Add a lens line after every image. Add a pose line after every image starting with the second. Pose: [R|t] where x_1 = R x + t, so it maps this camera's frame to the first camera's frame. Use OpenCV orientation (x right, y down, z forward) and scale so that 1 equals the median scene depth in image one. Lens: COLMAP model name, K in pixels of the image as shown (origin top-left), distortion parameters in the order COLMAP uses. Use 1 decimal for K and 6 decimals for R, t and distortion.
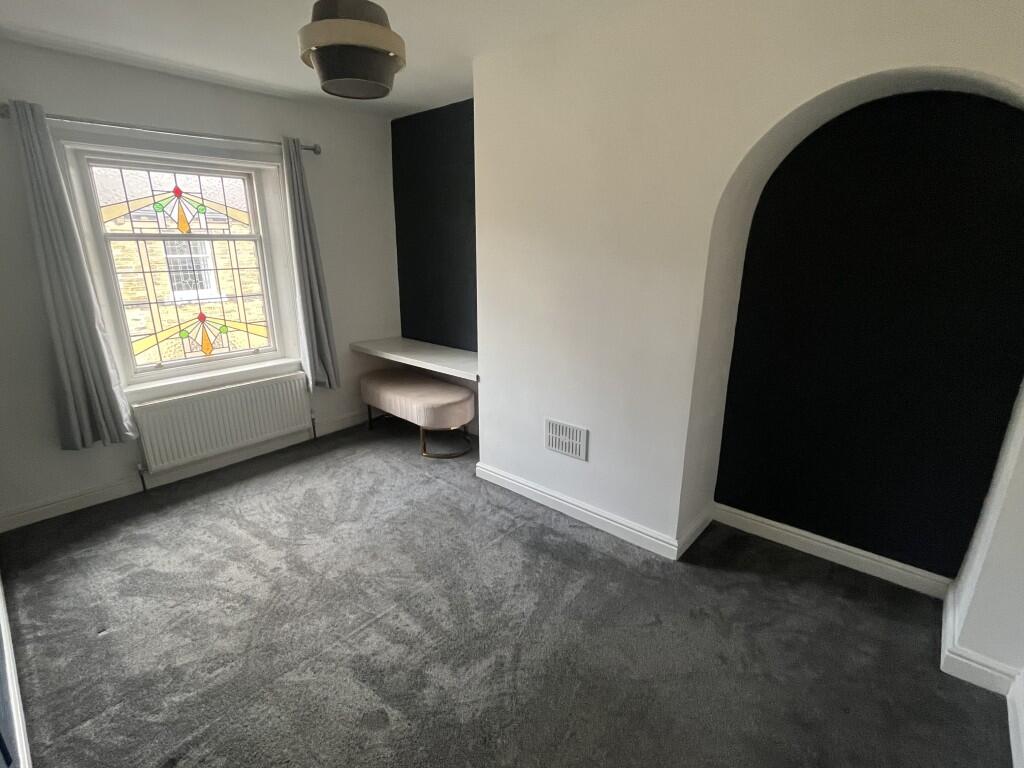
lens RADIAL K [[492.1, 0, 514.7], [0, 492.1, 385.1], [0, 0, 1]] dist [-0.004516, -0.000641]
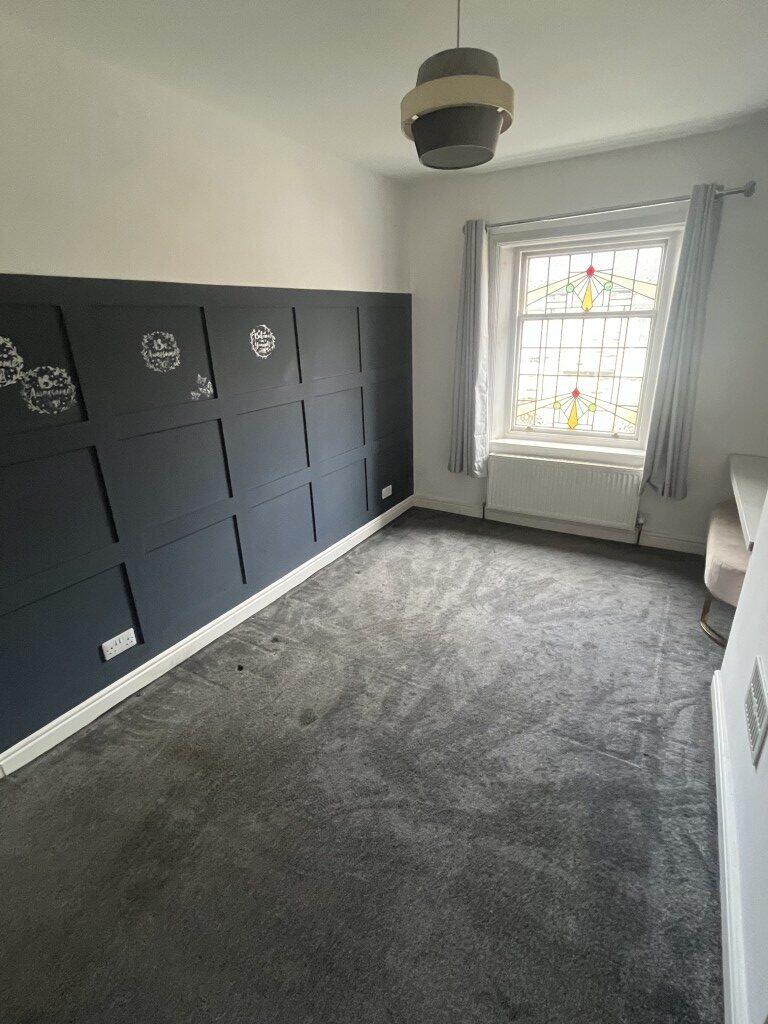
lens RADIAL K [[492.1, 0, 382.1], [0, 492.1, 511.0], [0, 0, 1]] dist [-0.004516, -0.000641]
pose [[0.181359, 0.343604, -0.921437, 0.398466], [-0.247600, 0.922745, 0.295358, -0.124895], [0.951737, 0.174582, 0.252425, 0.416514]]
